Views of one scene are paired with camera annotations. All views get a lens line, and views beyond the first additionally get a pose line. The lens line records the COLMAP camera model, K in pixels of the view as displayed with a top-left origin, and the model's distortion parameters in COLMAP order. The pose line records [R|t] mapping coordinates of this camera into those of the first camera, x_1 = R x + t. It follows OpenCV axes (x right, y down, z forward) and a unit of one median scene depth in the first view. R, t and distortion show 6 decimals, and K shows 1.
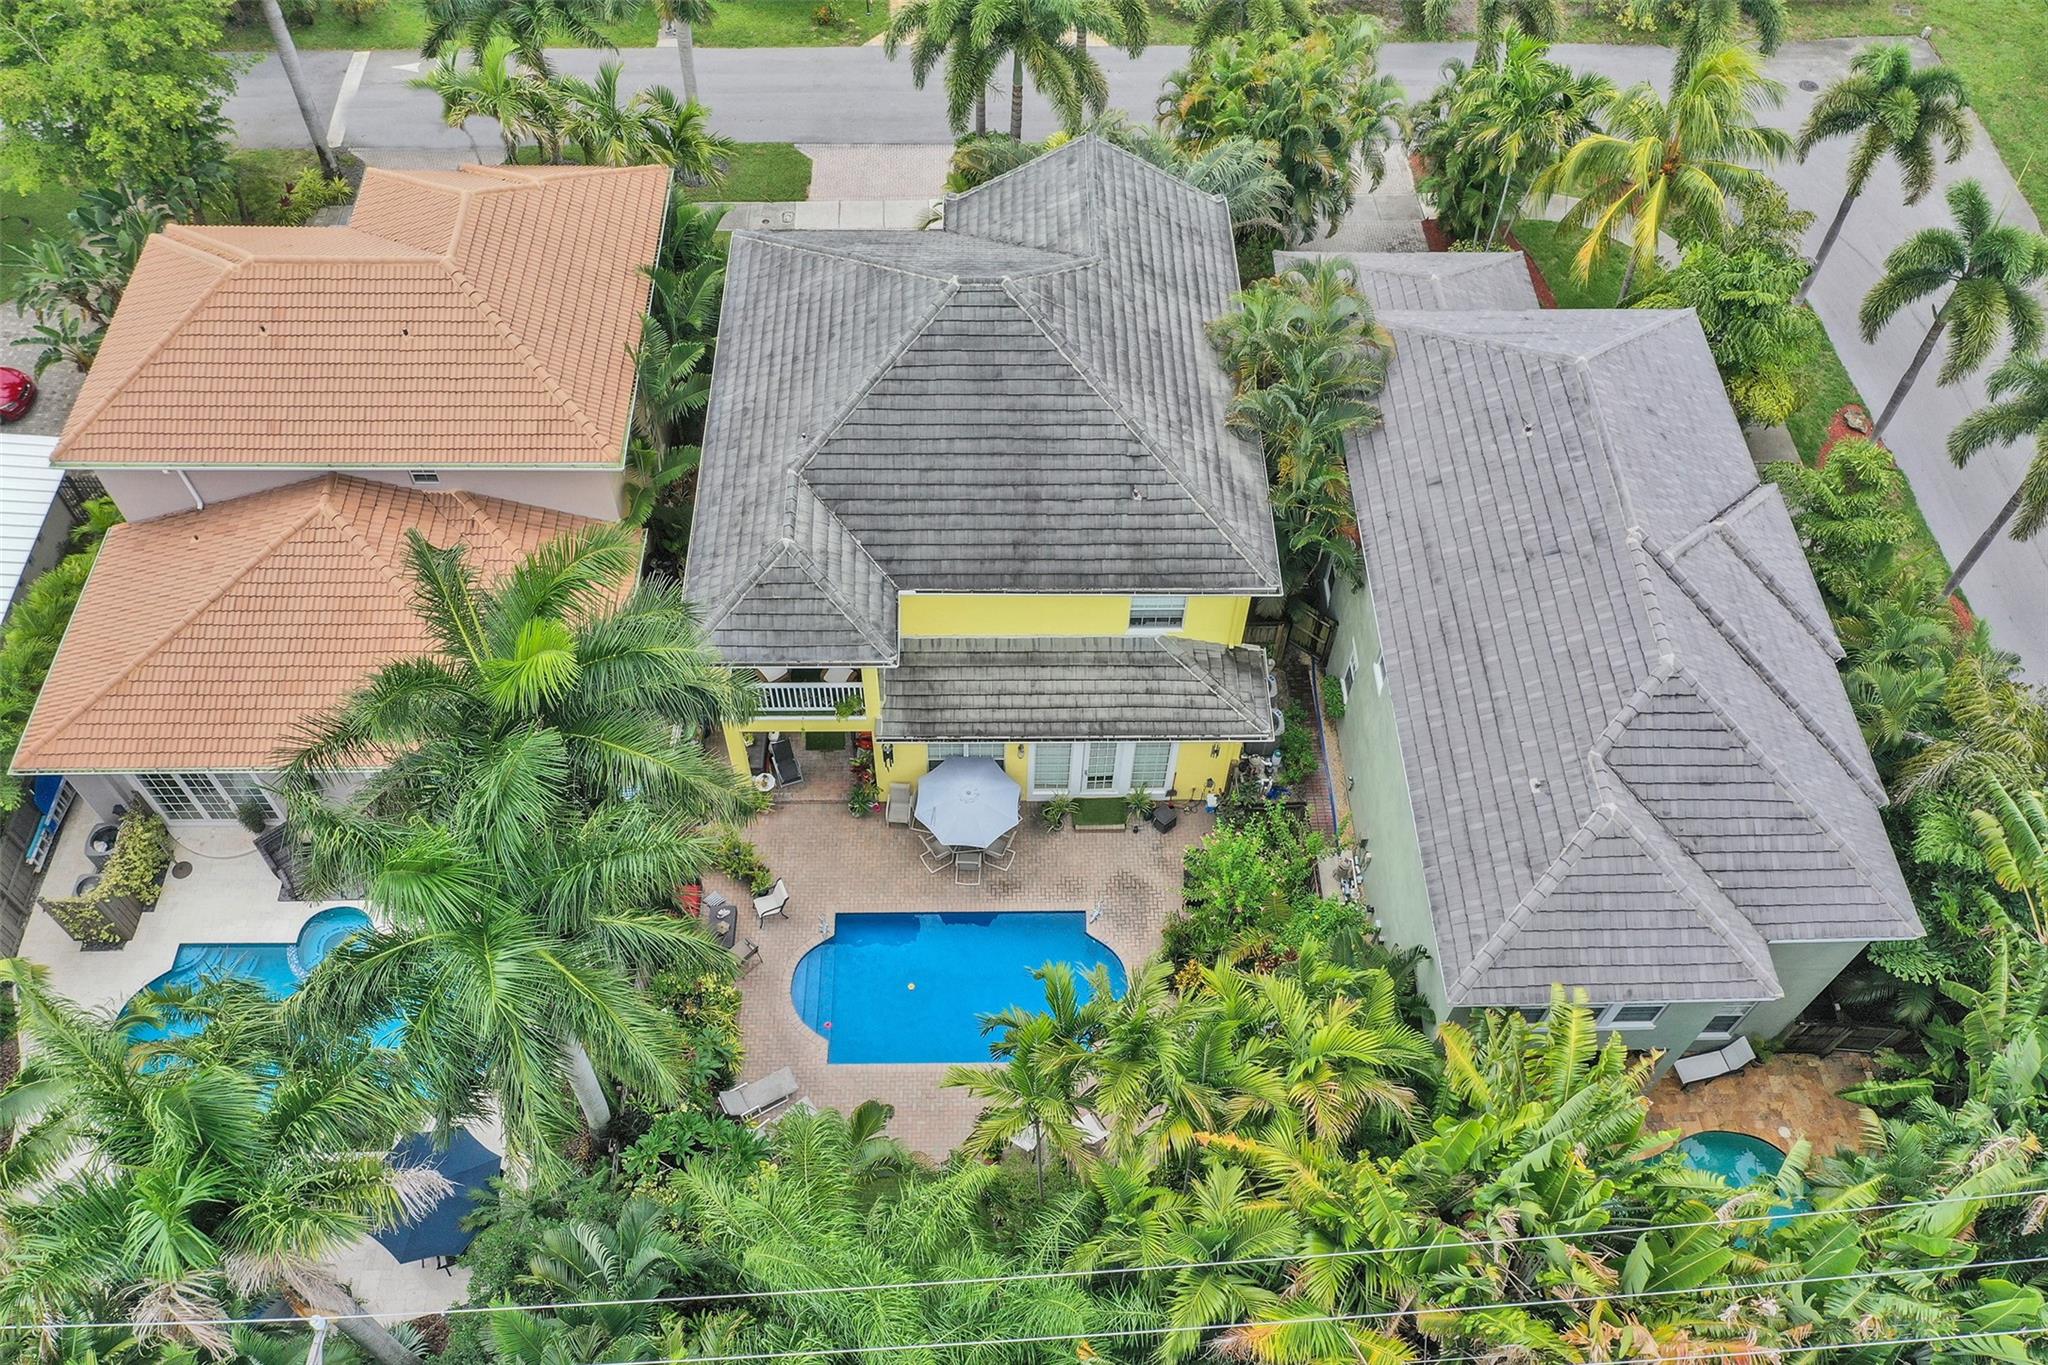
lens RADIAL K [[1646.1, 0, 1015.0], [0, 1646.1, 676.5], [0, 0, 1]] dist [-0.003036, 0.007182]
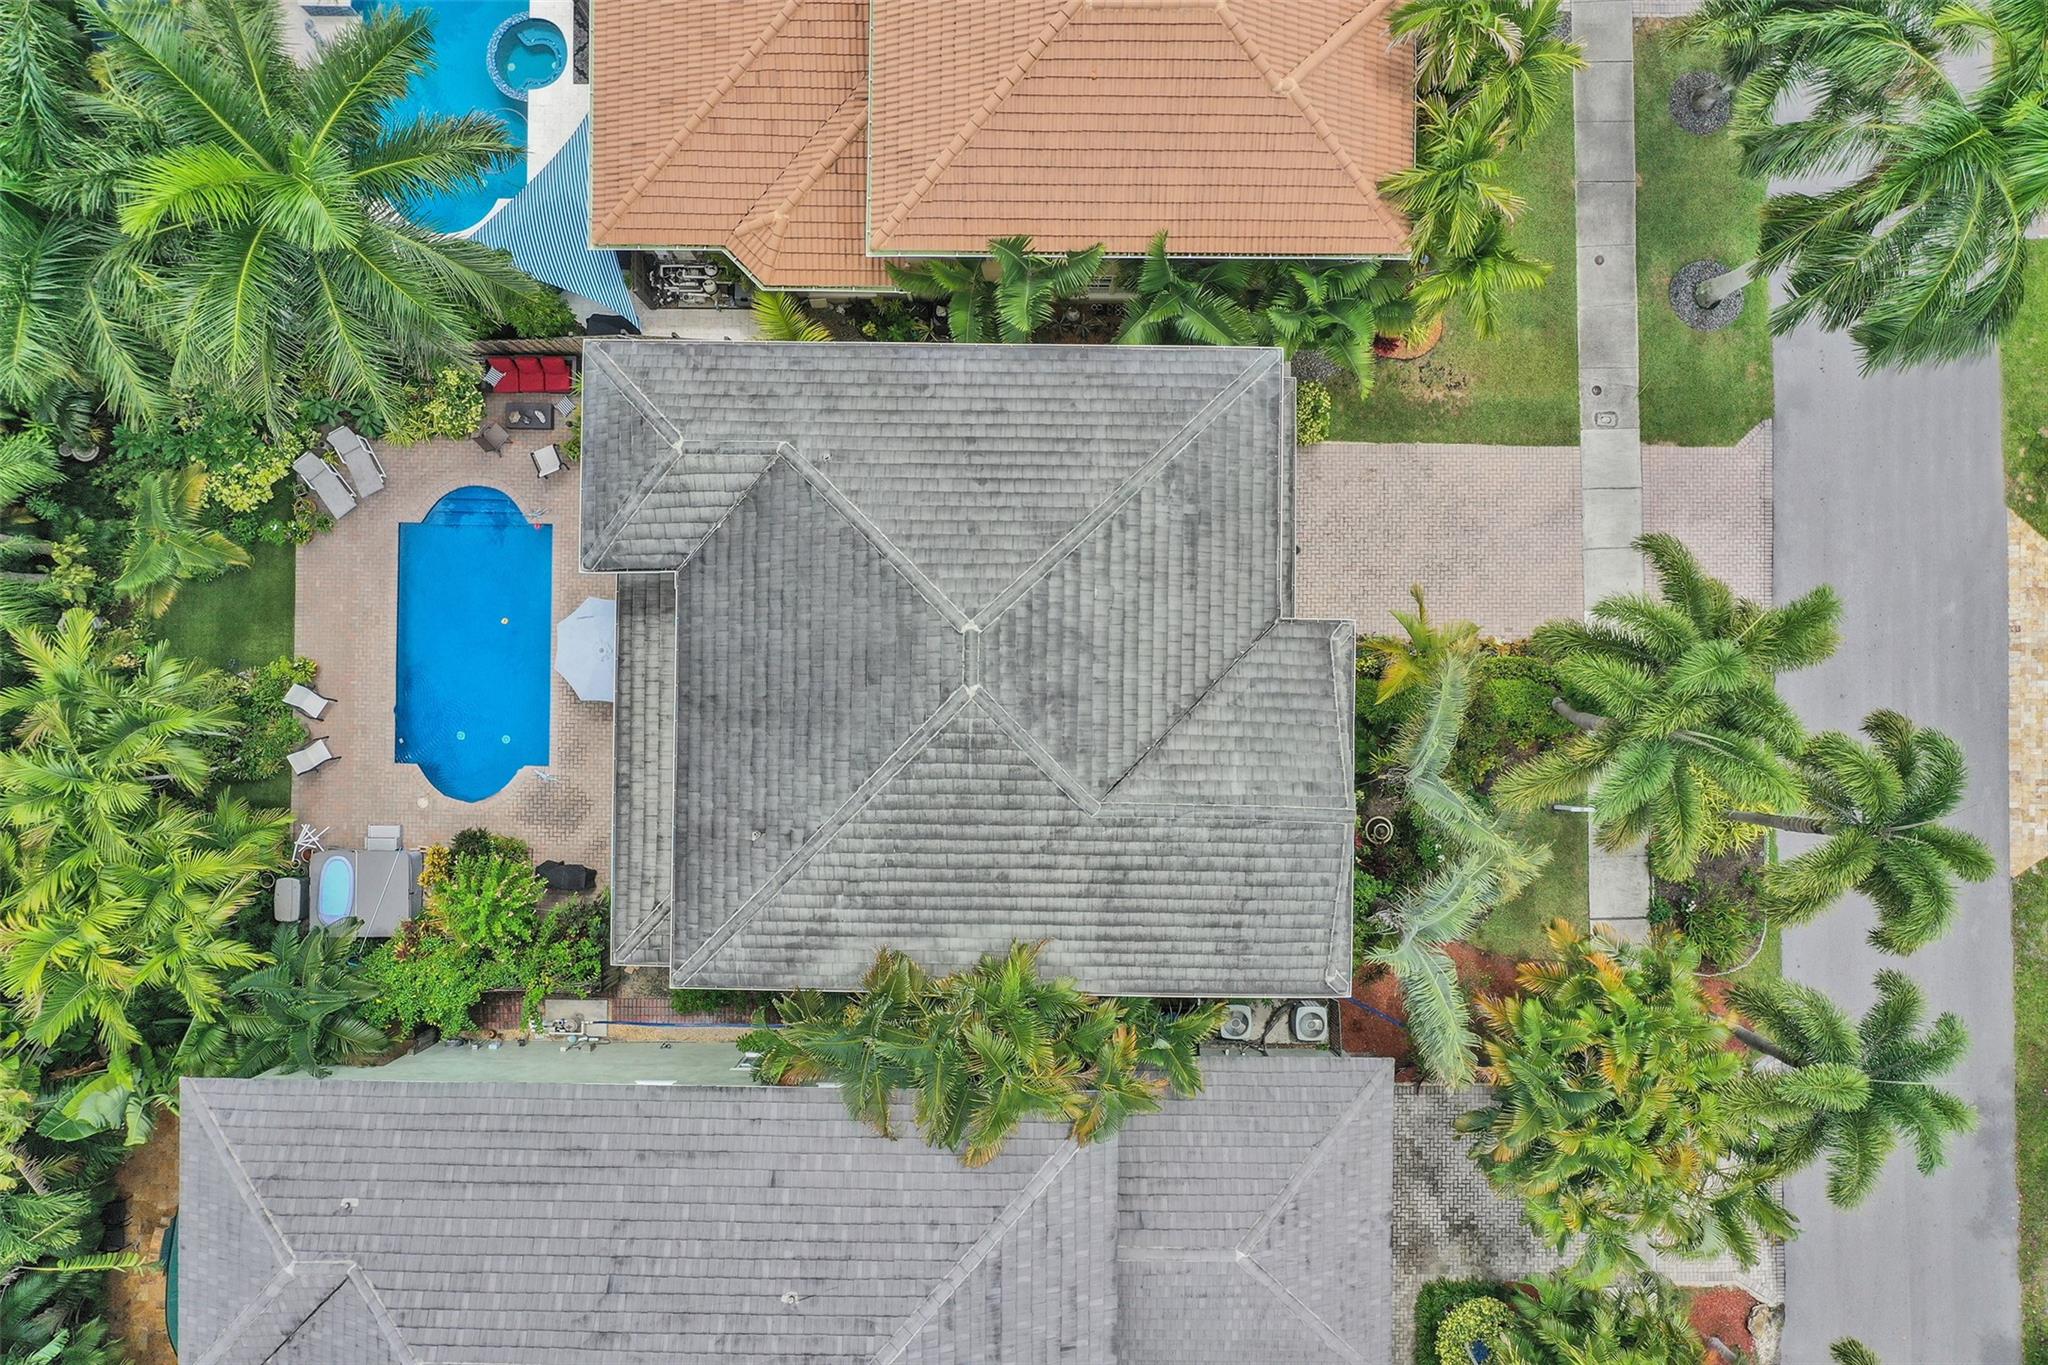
lens RADIAL K [[1646.1, 0, 1027.6], [0, 1646.1, 675.5], [0, 0, 1]] dist [-0.003036, 0.007182]
pose [[-0.029745, 0.999147, -0.028630, 0.008993], [-0.801543, -0.006730, 0.597900, -0.754456], [0.597197, 0.040732, 0.801060, 0.373994]]
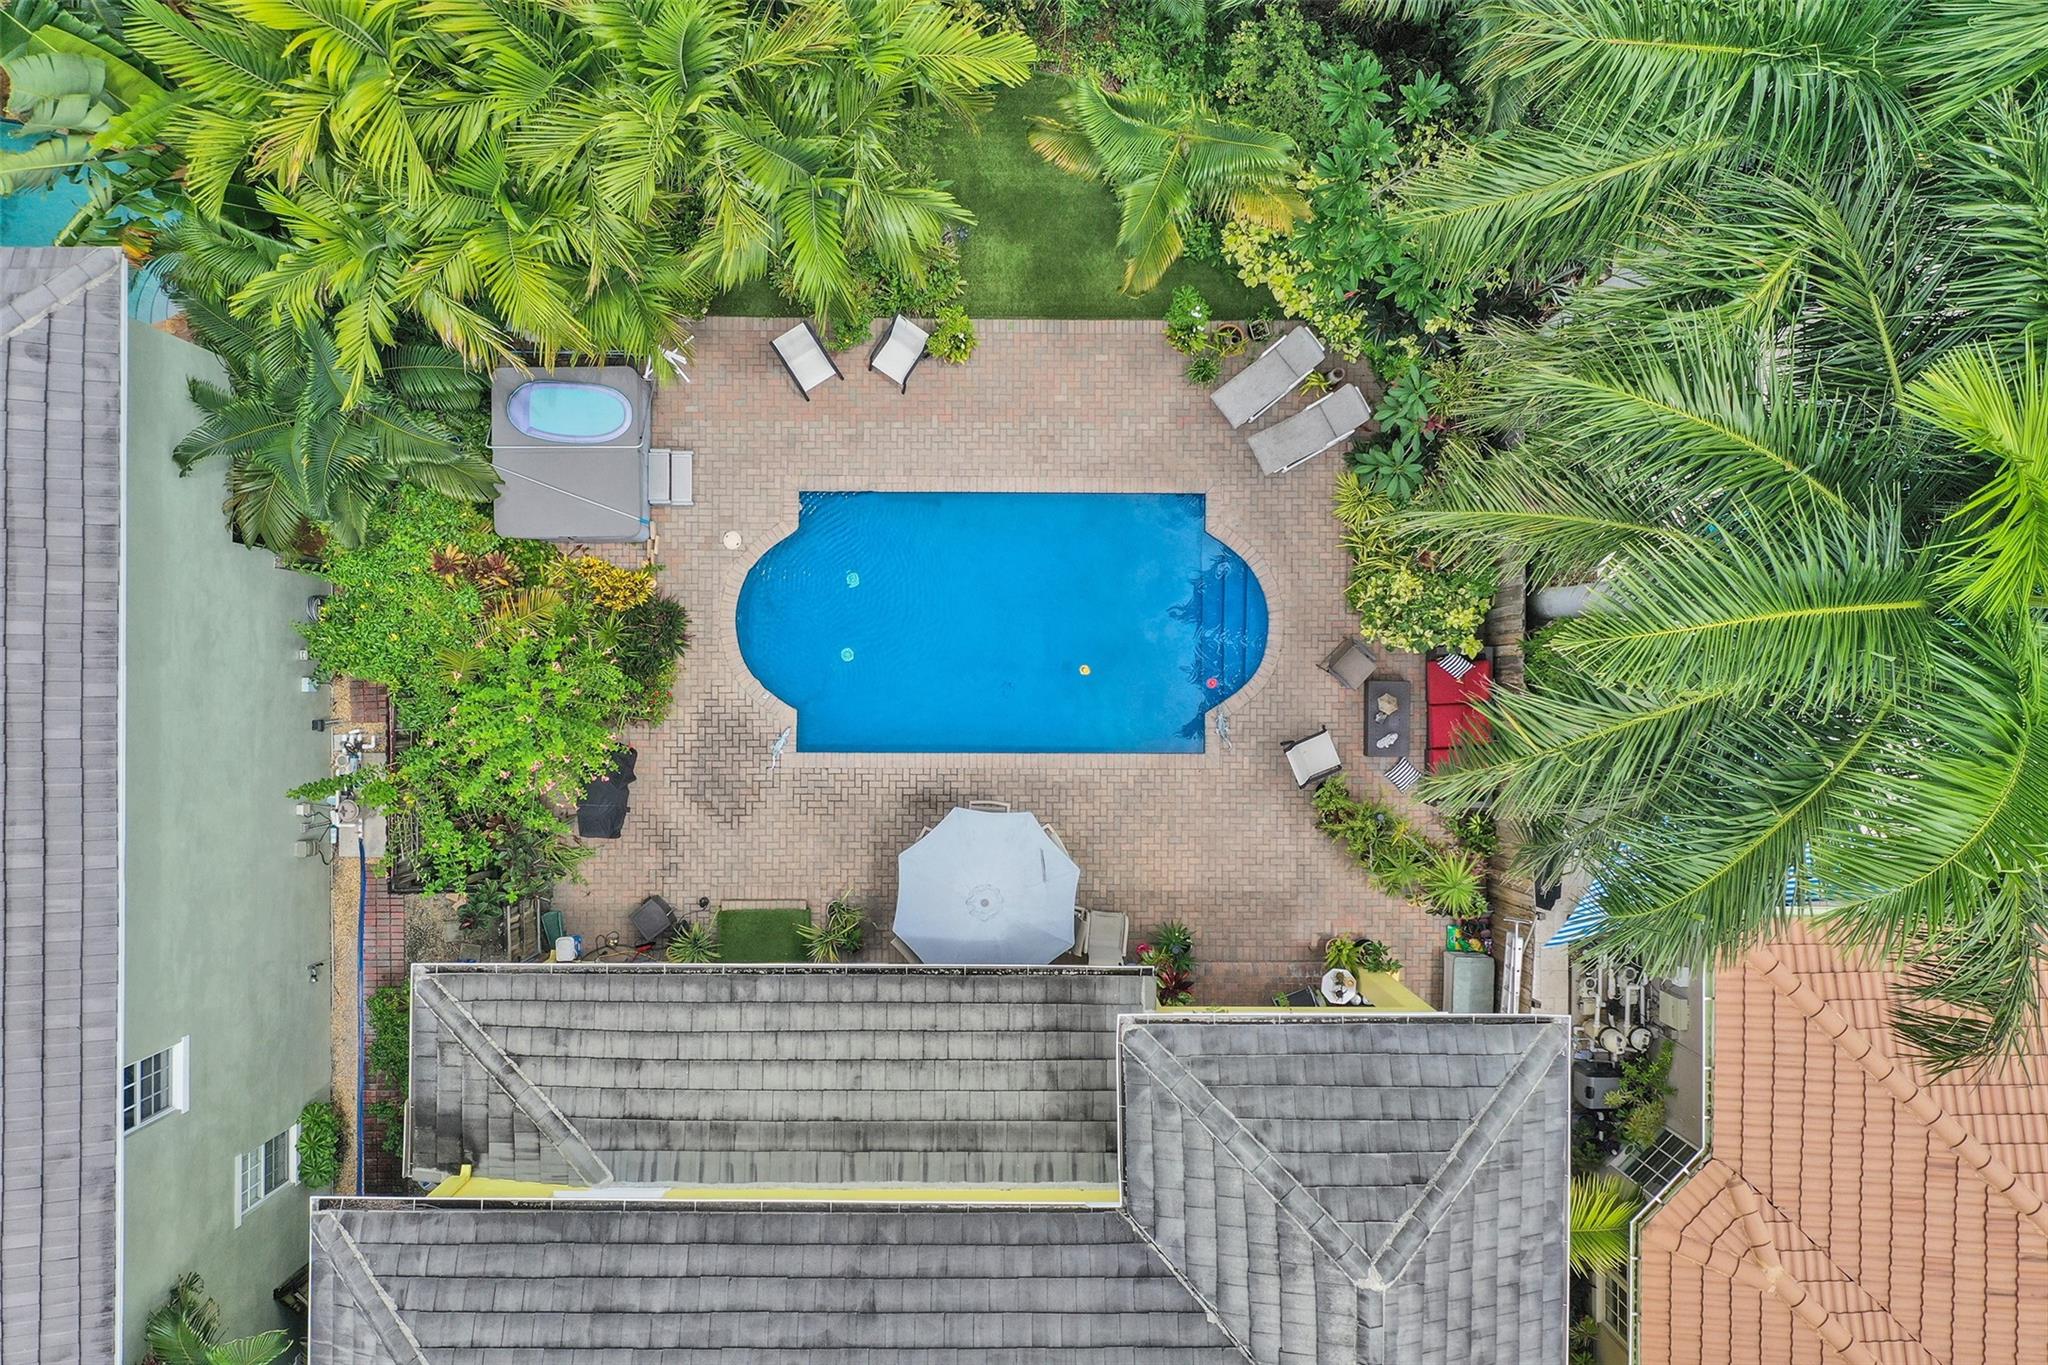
lens RADIAL K [[1646.1, 0, 1033.9], [0, 1646.1, 694.8], [0, 0, 1]] dist [-0.003036, 0.007182]
pose [[-0.999357, -0.023387, -0.027184, -0.028357], [0.002741, -0.805661, 0.592371, -0.211149], [-0.035755, 0.591915, 0.805207, 0.523986]]
